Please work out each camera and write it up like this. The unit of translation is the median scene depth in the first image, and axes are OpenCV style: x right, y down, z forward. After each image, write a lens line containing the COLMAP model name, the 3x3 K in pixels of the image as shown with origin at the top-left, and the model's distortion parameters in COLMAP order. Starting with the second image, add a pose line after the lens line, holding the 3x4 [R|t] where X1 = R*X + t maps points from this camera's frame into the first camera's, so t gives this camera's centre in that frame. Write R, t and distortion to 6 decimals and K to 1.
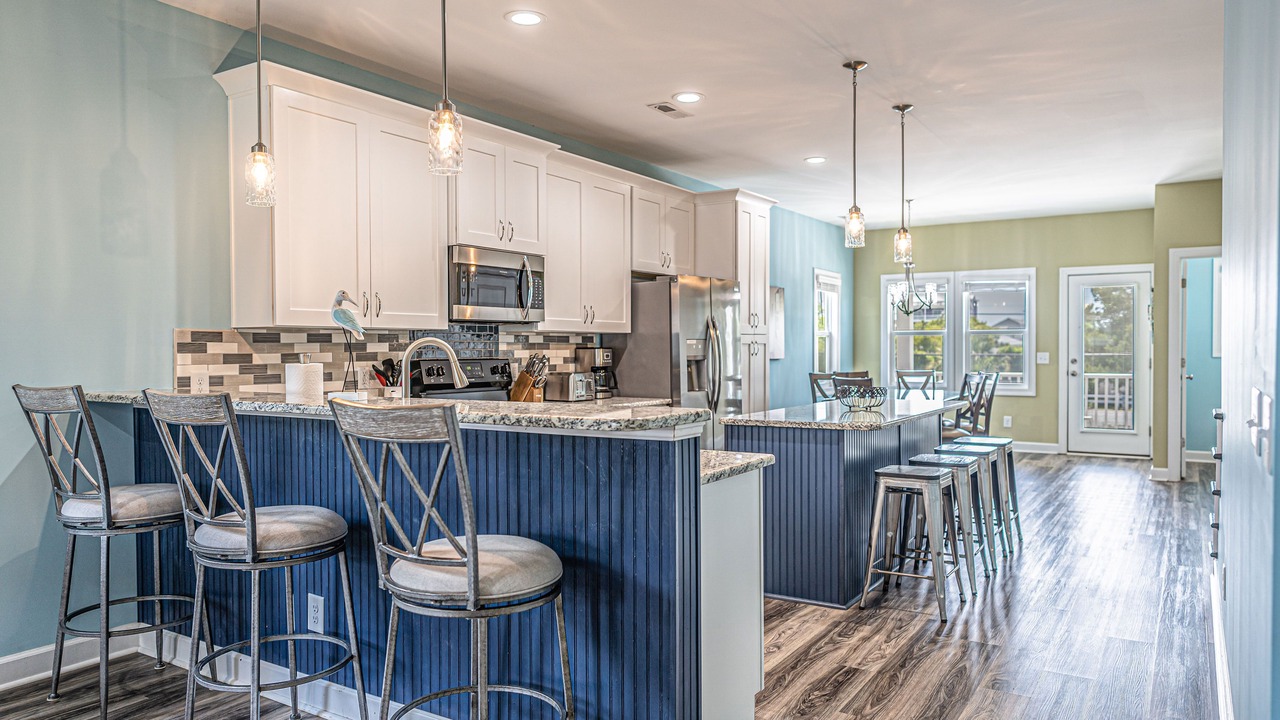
lens RADIAL K [[857.3, 0, 639.2], [0, 857.3, 368.5], [0, 0, 1]] dist [-0.014660, 0.011398]
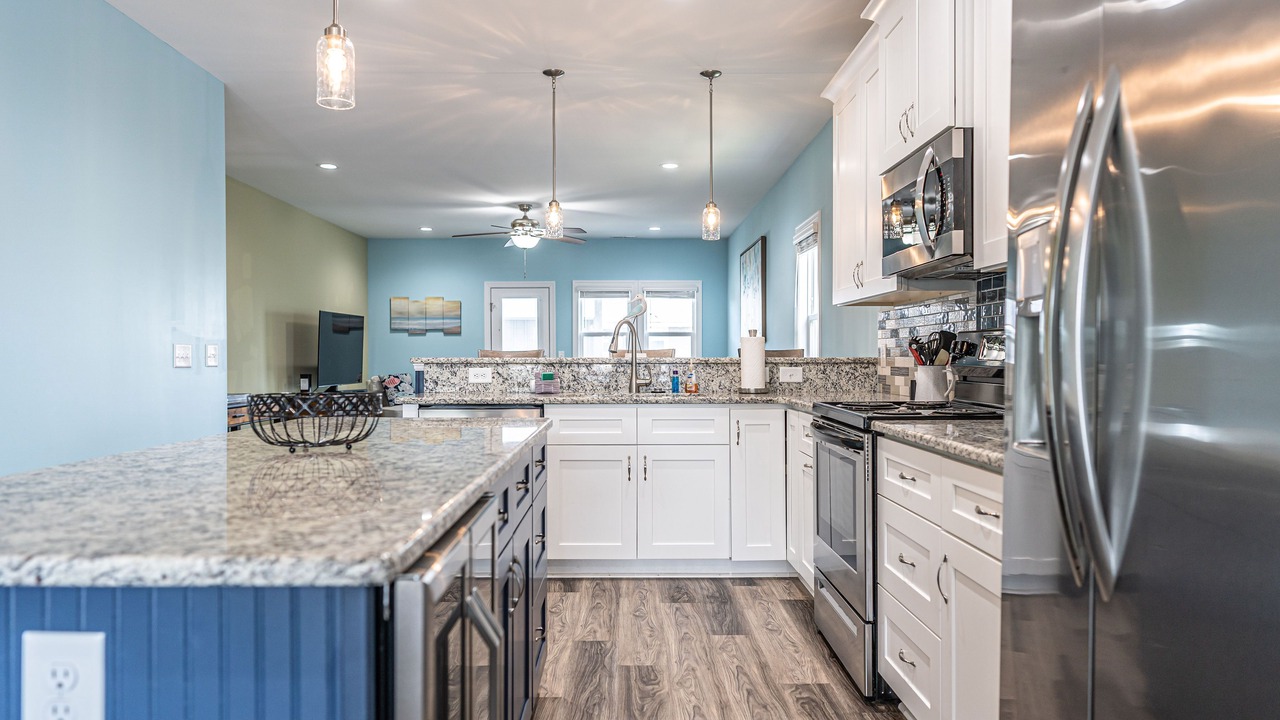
lens RADIAL K [[857.3, 0, 628.4], [0, 857.3, 372.0], [0, 0, 1]] dist [-0.014660, 0.011398]
pose [[-0.842756, 0.013752, -0.538119, 0.309235], [-0.011042, 0.999022, 0.042824, -0.003544], [0.538182, 0.042032, -0.841780, 1.239286]]
